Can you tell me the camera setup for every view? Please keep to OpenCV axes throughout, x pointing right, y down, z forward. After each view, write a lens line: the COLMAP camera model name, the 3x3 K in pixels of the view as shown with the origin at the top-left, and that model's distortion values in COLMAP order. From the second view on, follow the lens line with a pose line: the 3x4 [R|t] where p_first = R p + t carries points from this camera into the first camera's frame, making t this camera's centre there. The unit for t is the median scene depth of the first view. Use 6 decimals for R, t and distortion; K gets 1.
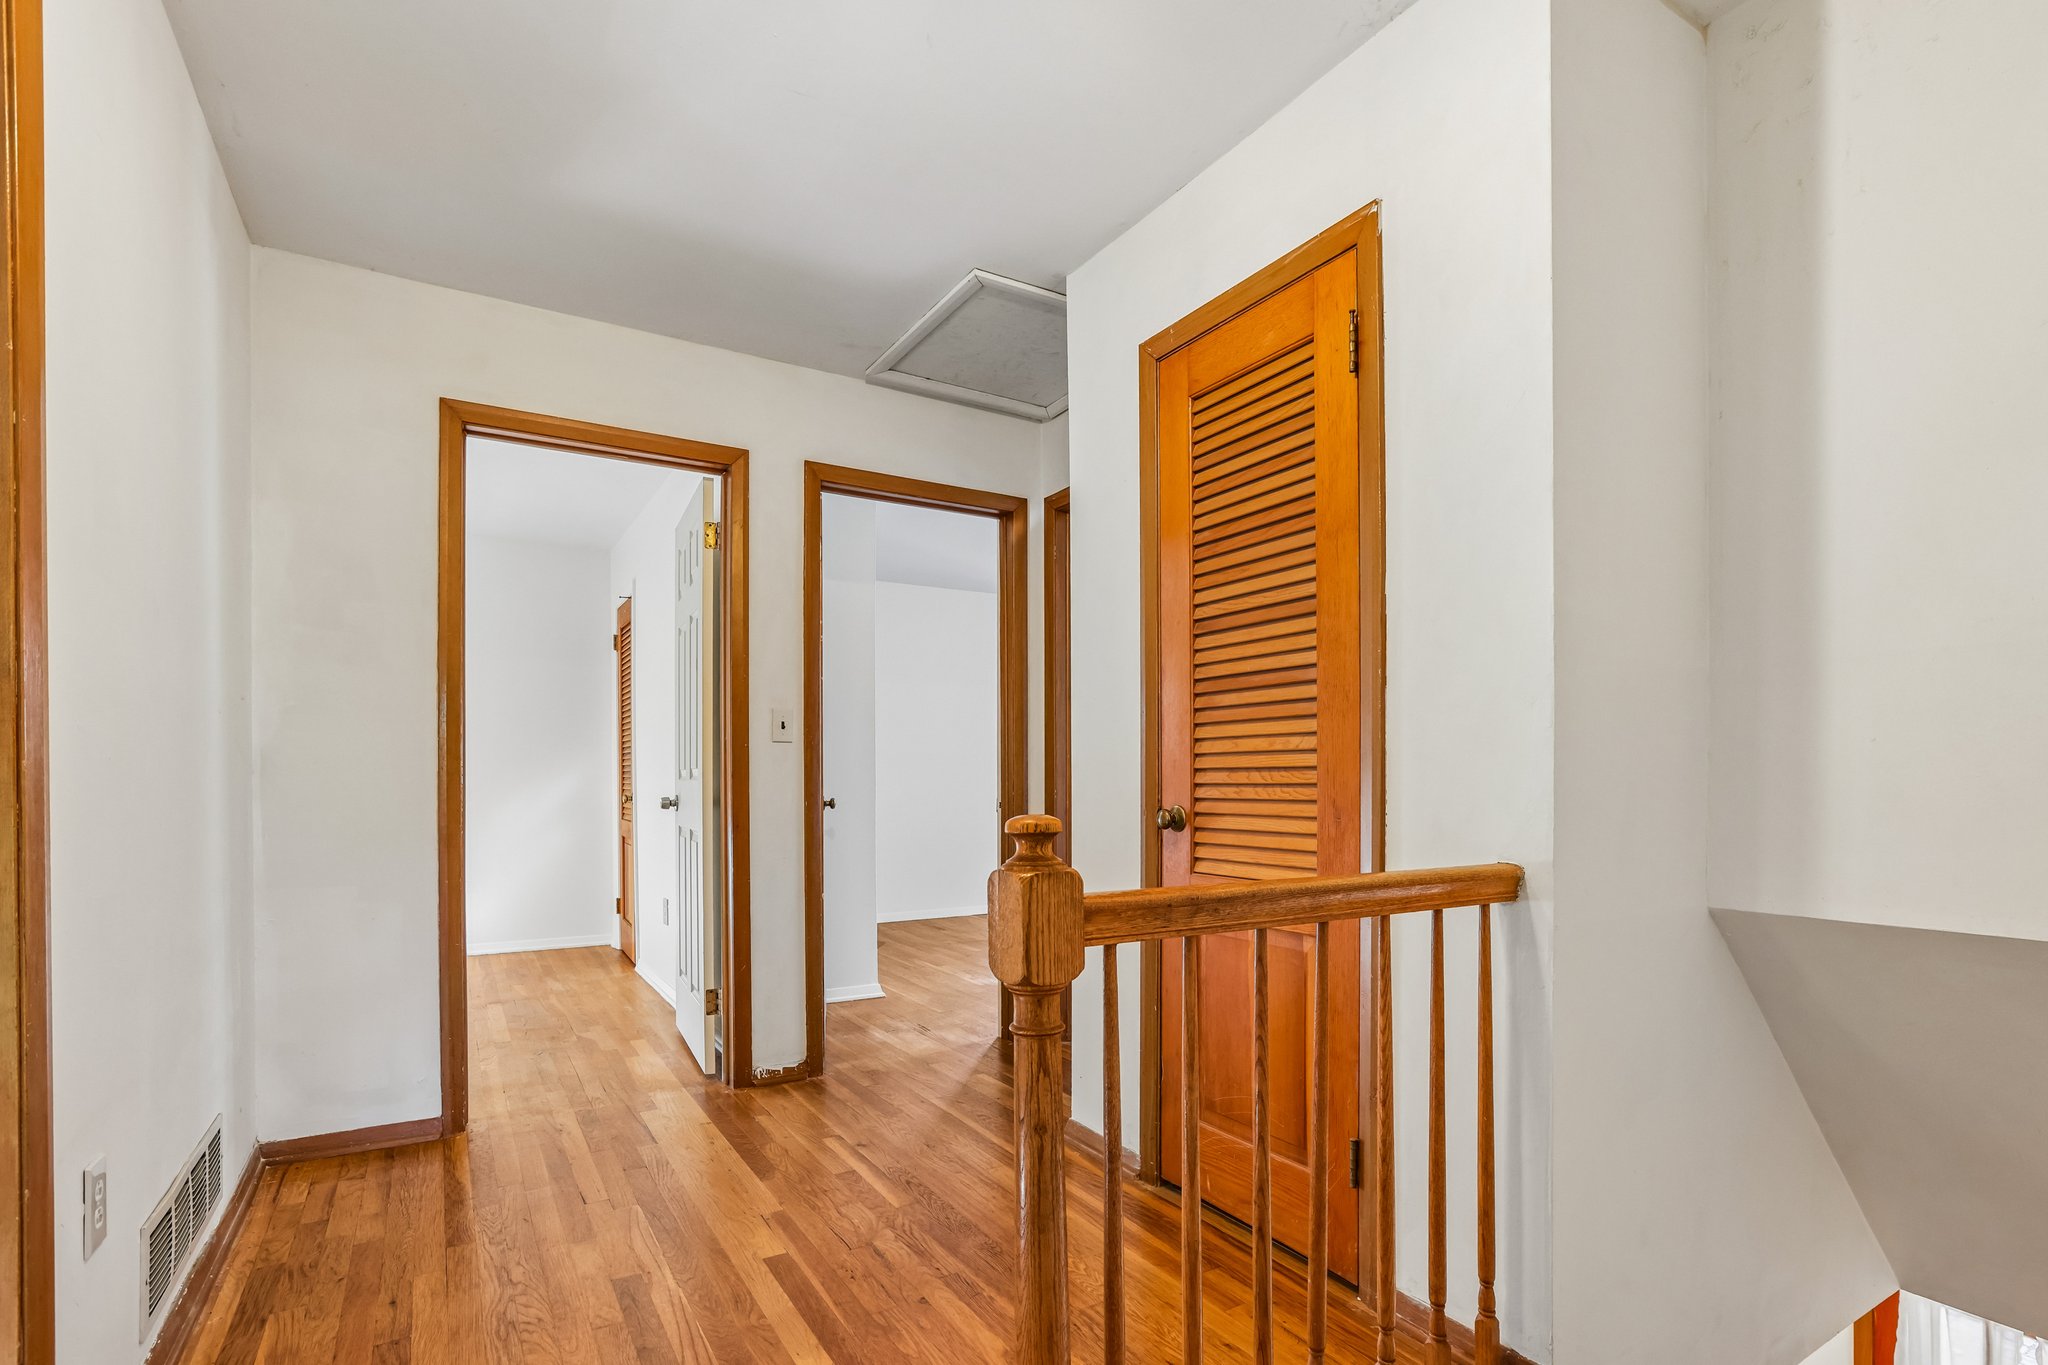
lens RADIAL K [[960.5, 0, 1022.0], [0, 960.5, 796.6], [0, 0, 1]] dist [0.000091, 0.028499]
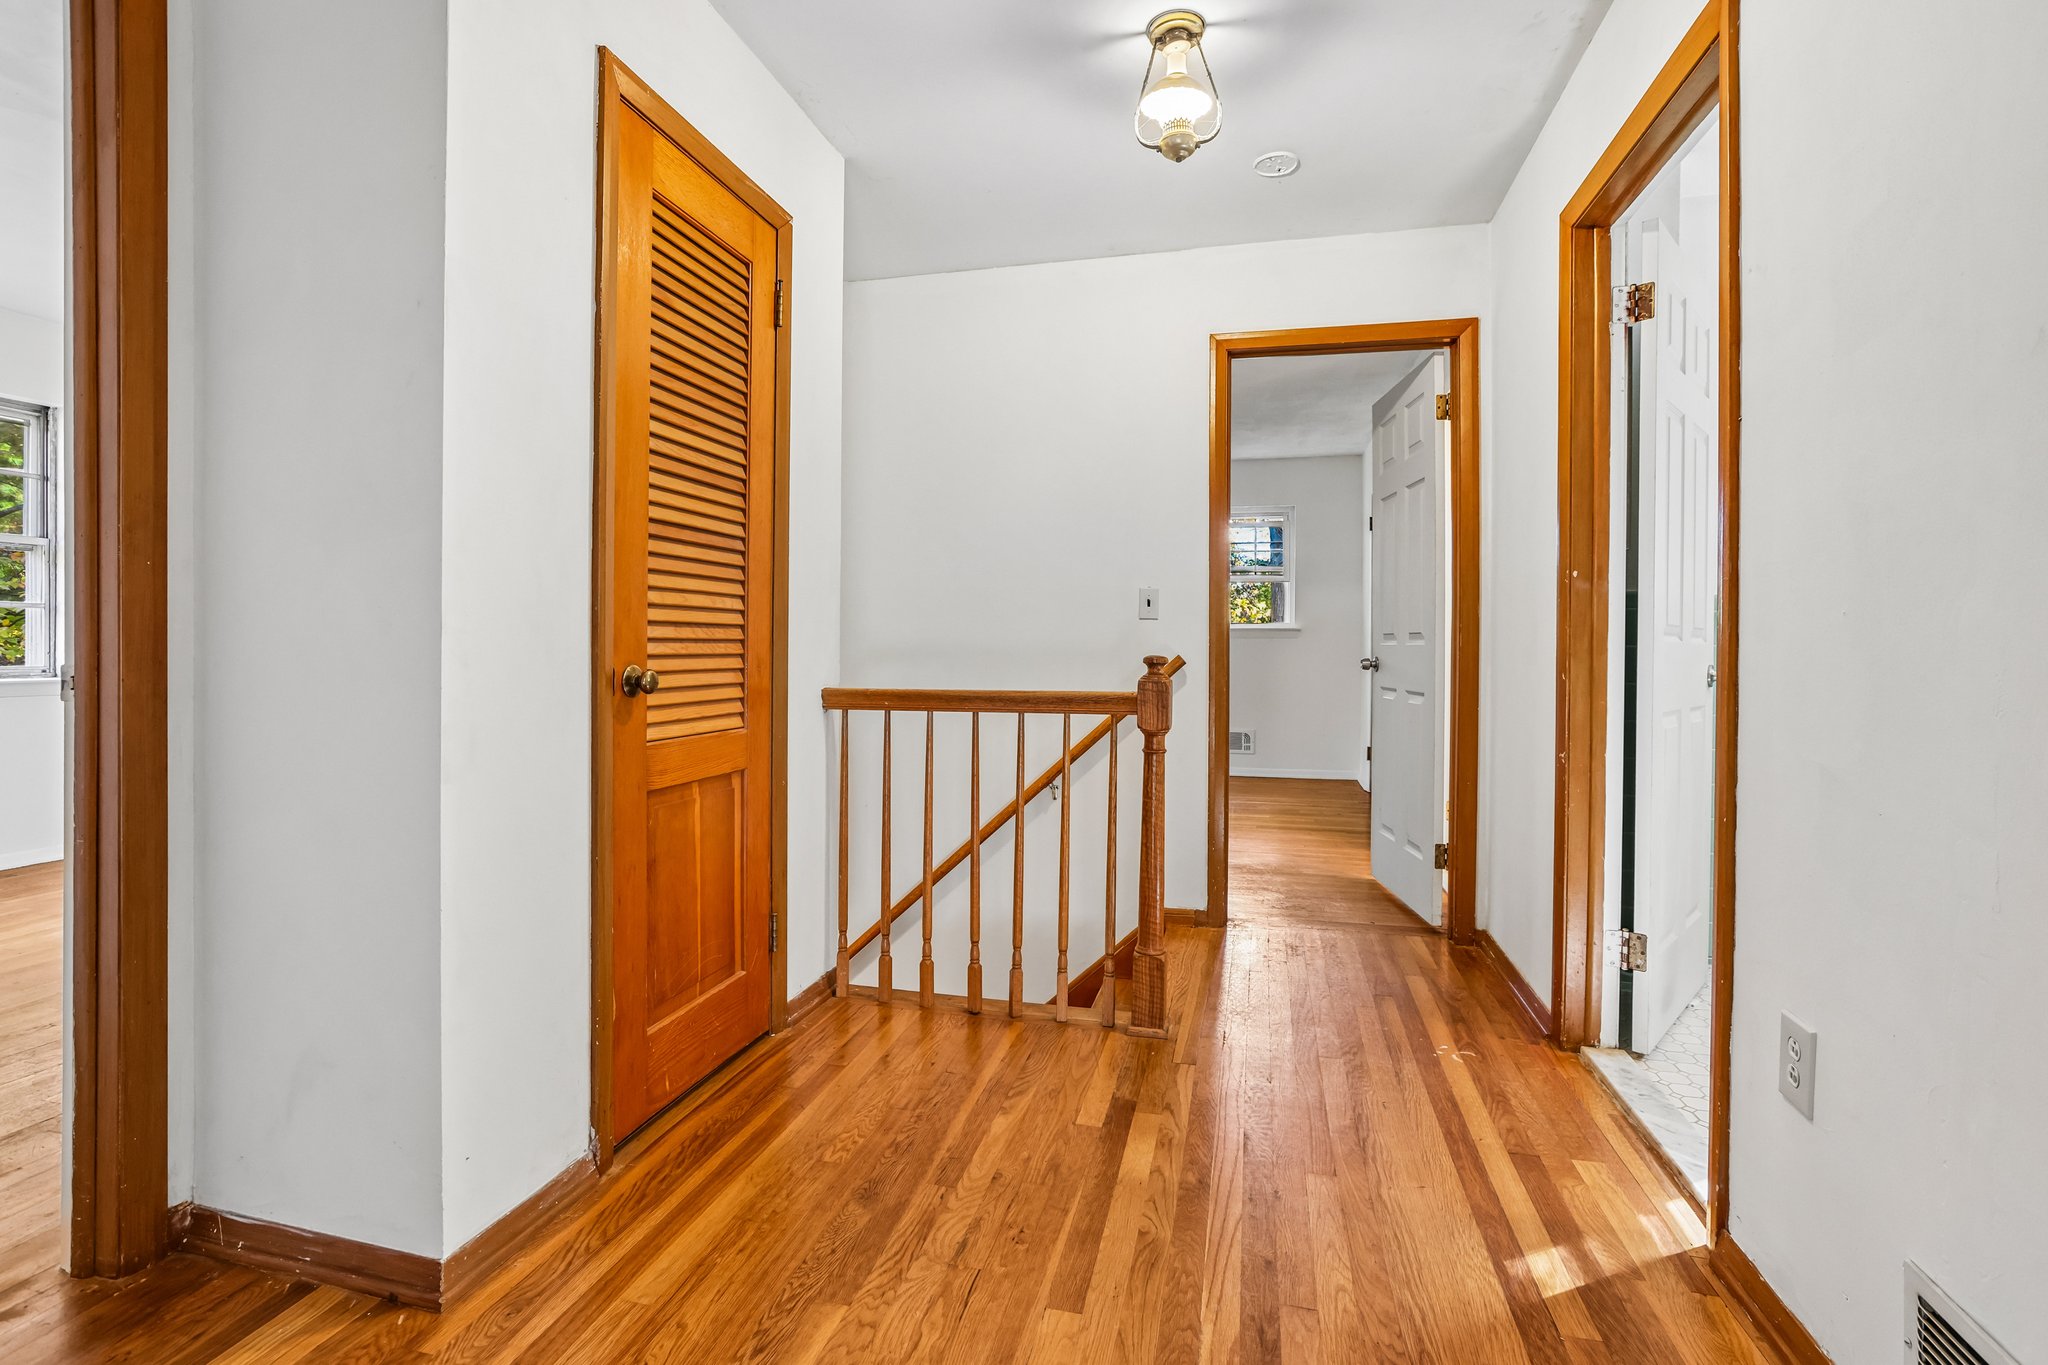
lens RADIAL K [[934.0, 0, 1025.4], [0, 934.0, 667.8], [0, 0, 1]] dist [-0.047168, 0.025853]
pose [[-0.704011, -0.007992, 0.710144, -0.735233], [0.012322, 0.999649, 0.023466, -0.002356], [-0.710082, 0.025270, -0.703666, 1.540509]]
